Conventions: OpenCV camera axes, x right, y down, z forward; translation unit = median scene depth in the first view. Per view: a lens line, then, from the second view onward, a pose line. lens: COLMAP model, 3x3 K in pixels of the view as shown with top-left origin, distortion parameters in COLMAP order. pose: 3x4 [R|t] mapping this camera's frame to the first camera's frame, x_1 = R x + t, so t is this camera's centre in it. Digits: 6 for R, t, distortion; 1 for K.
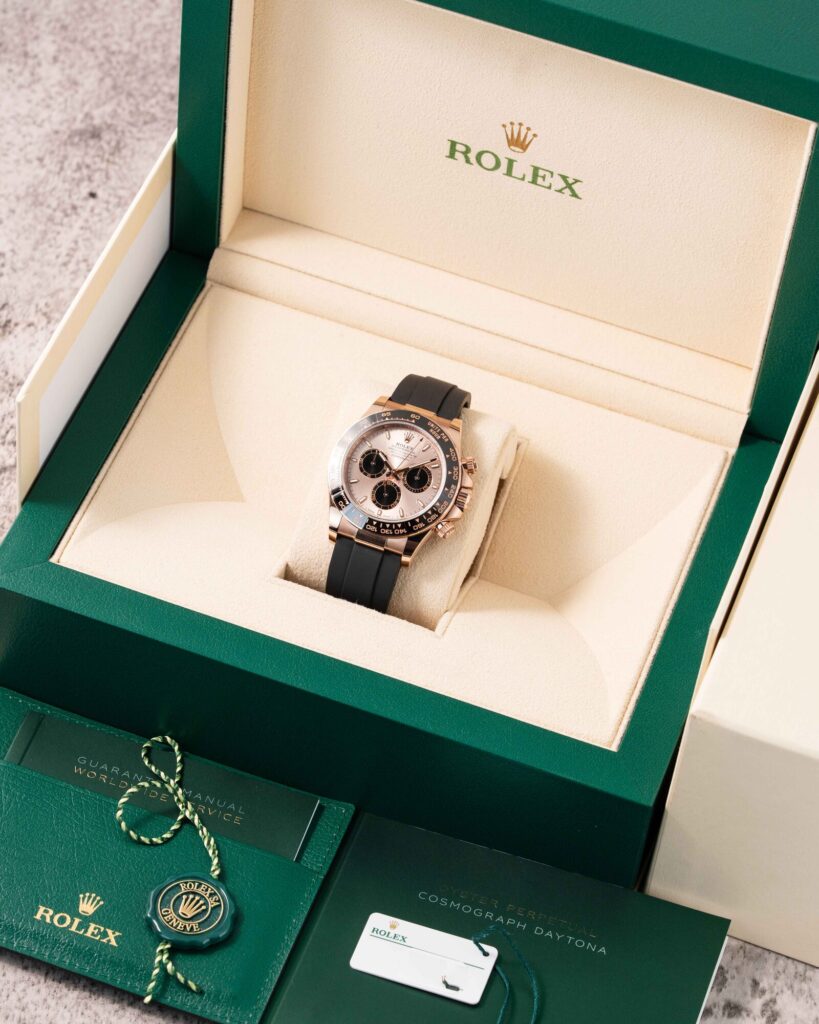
lens RADIAL K [[4610.9, 0, 409.5], [0, 4610.9, 512.0], [0, 0, 1]] dist [-0.043329, 2.898851]
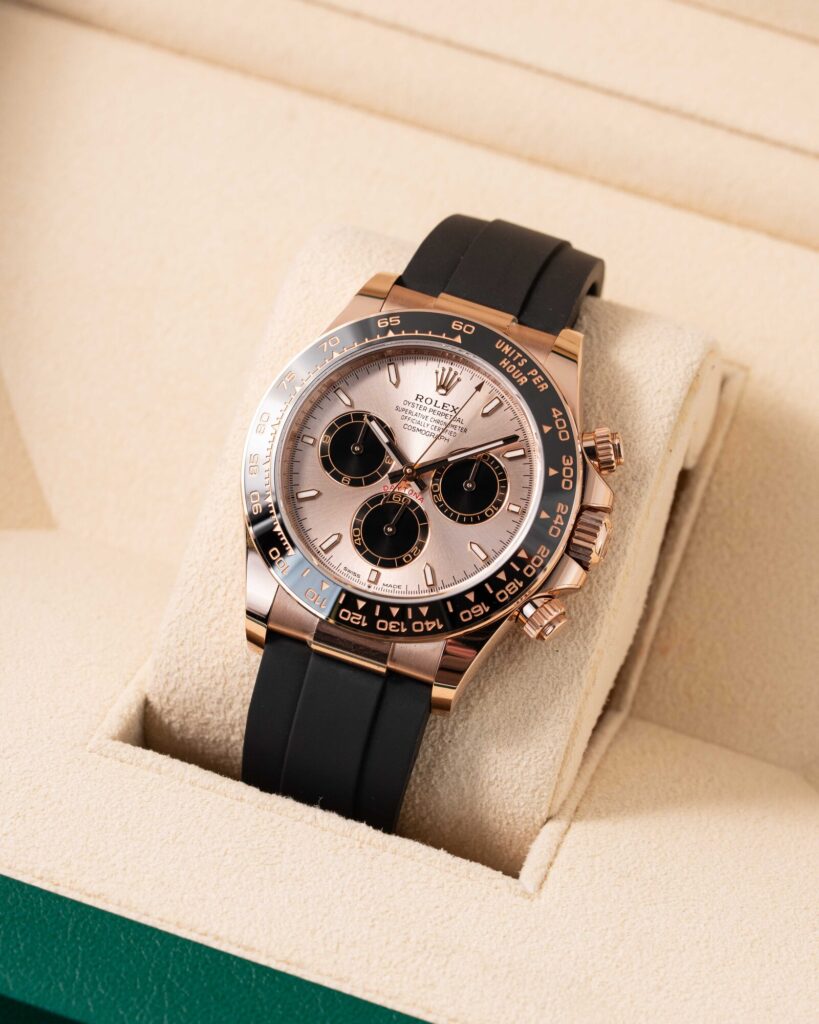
lens RADIAL K [[4610.9, 0, 409.5], [0, 4610.9, 512.0], [0, 0, 1]] dist [-0.043329, 2.898851]
pose [[0.999496, -0.011226, -0.029683, 0.008140], [0.012885, 0.998329, 0.056325, -0.027113], [0.029001, -0.056679, 0.997971, 0.609262]]
